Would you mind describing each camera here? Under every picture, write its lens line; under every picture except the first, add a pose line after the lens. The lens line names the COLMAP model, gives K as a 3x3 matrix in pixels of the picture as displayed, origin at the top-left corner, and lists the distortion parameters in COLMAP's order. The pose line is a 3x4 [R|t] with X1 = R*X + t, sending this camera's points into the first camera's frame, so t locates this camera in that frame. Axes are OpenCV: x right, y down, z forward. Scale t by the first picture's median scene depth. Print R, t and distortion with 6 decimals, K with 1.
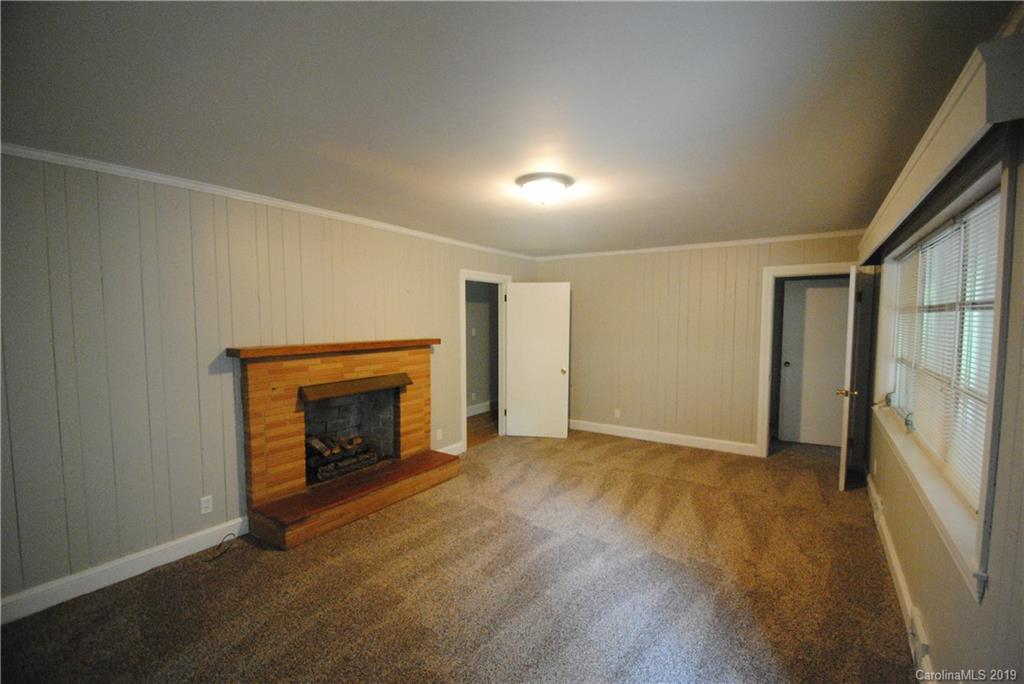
lens RADIAL K [[453.6, 0, 511.6], [0, 453.6, 345.1], [0, 0, 1]] dist [0.004067, -0.000445]
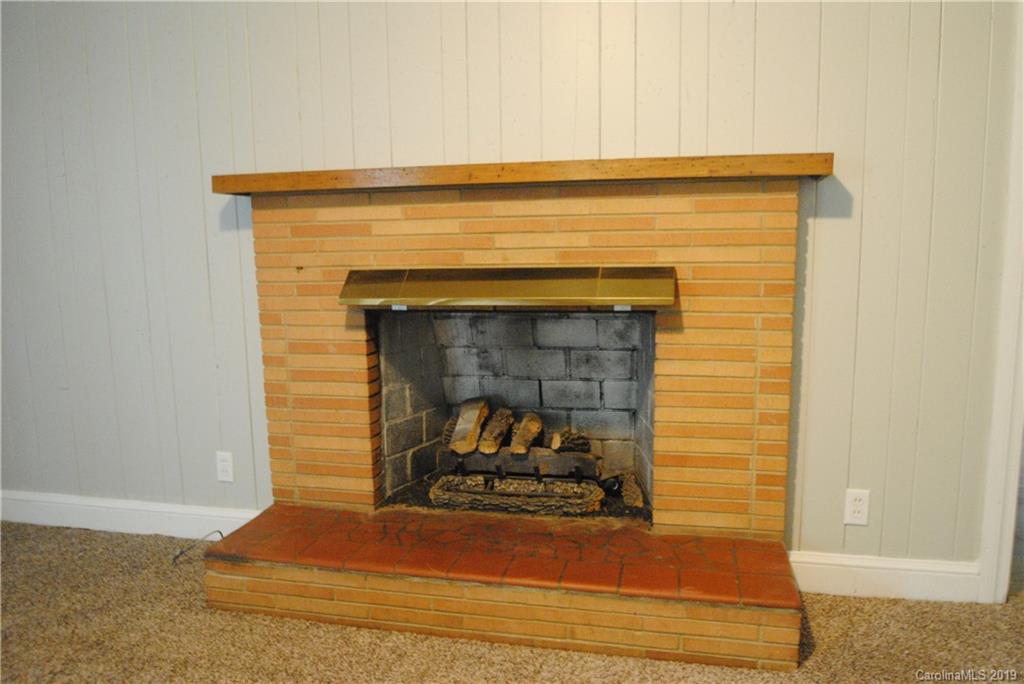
lens RADIAL K [[733.6, 0, 512.3], [0, 733.6, 342.0], [0, 0, 1]] dist [-0.029564, 0.001998]
pose [[0.370830, 0.116307, -0.921389, 0.211475], [-0.044664, 0.993212, 0.107397, 0.069594], [0.927626, 0.001327, 0.373507, 0.789254]]
